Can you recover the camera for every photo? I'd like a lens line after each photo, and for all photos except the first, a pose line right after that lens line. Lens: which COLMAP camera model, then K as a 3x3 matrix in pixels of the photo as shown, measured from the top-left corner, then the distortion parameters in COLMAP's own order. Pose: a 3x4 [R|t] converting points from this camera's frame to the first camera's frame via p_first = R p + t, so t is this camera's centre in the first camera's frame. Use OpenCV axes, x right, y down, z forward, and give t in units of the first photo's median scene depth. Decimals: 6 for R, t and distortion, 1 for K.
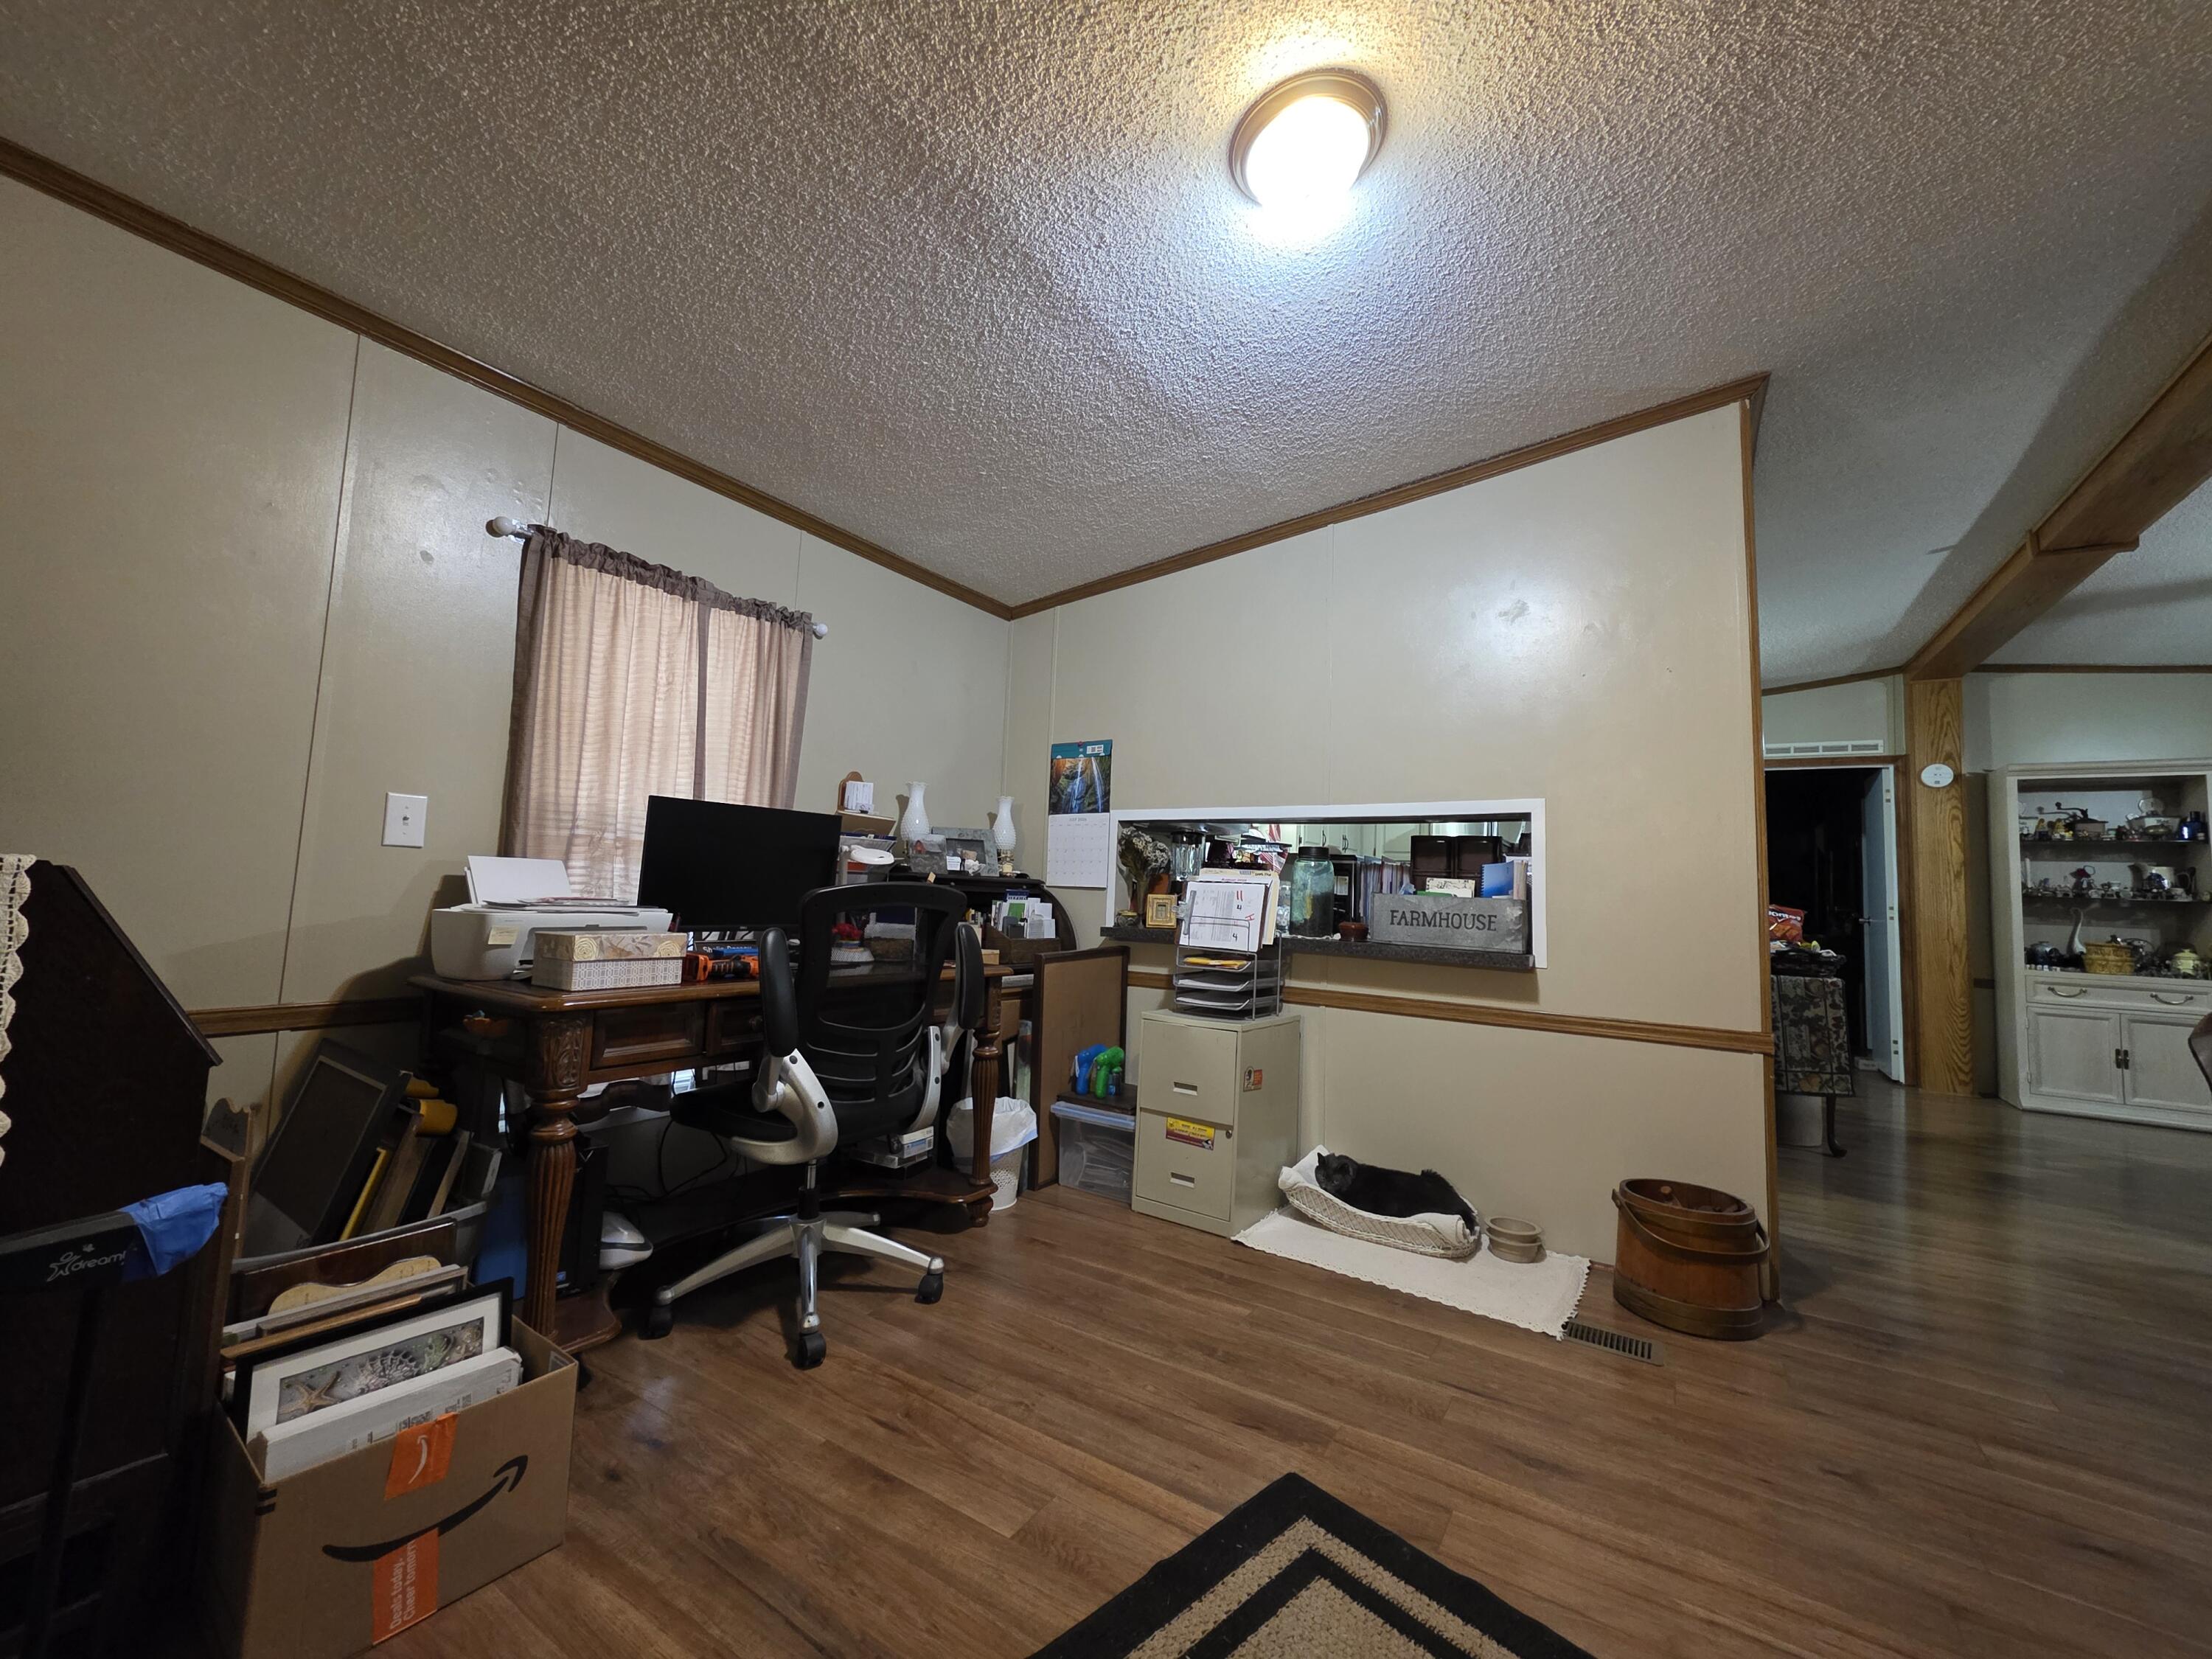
lens RADIAL K [[890.4, 0, 1107.6], [0, 890.4, 818.0], [0, 0, 1]] dist [0.002035, 0.000533]
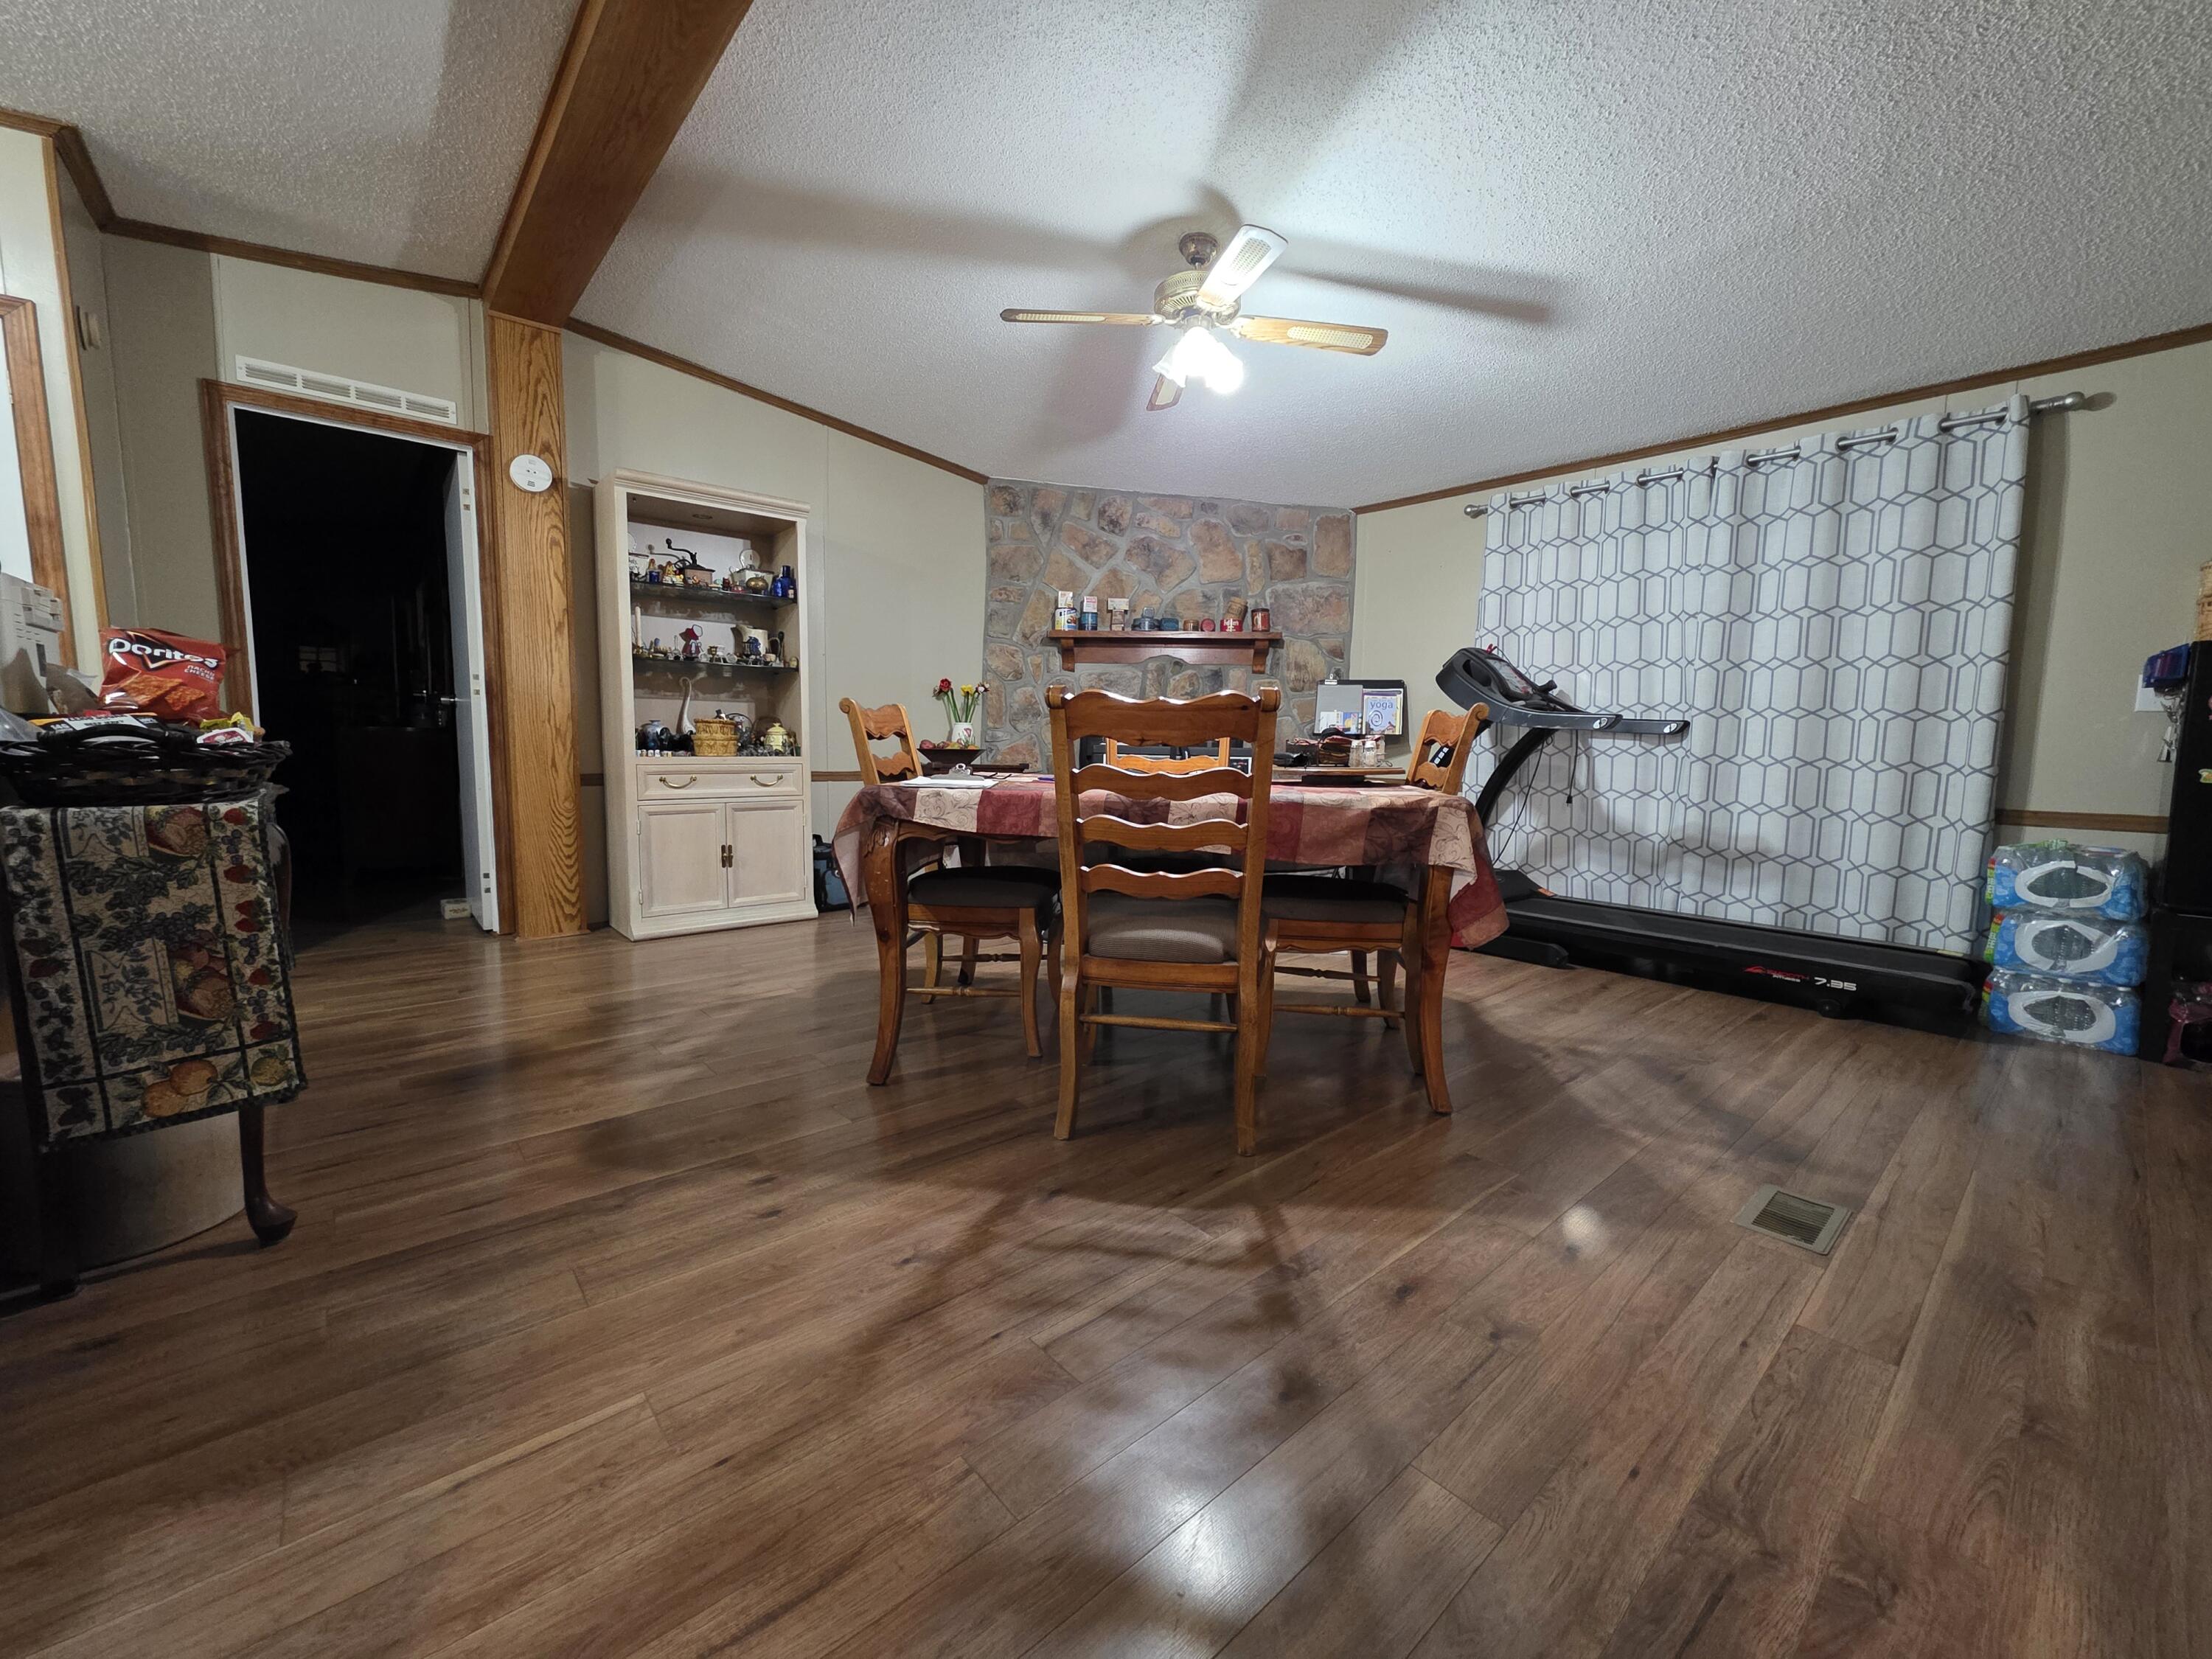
lens RADIAL K [[882.9, 0, 1100.3], [0, 882.9, 830.2], [0, 0, 1]] dist [-0.000044, 0.000039]
pose [[0.288426, -0.134457, 0.948015, 0.422164], [-0.082034, 0.982981, 0.164375, 0.075309], [-0.953981, -0.125180, 0.272487, 0.411739]]
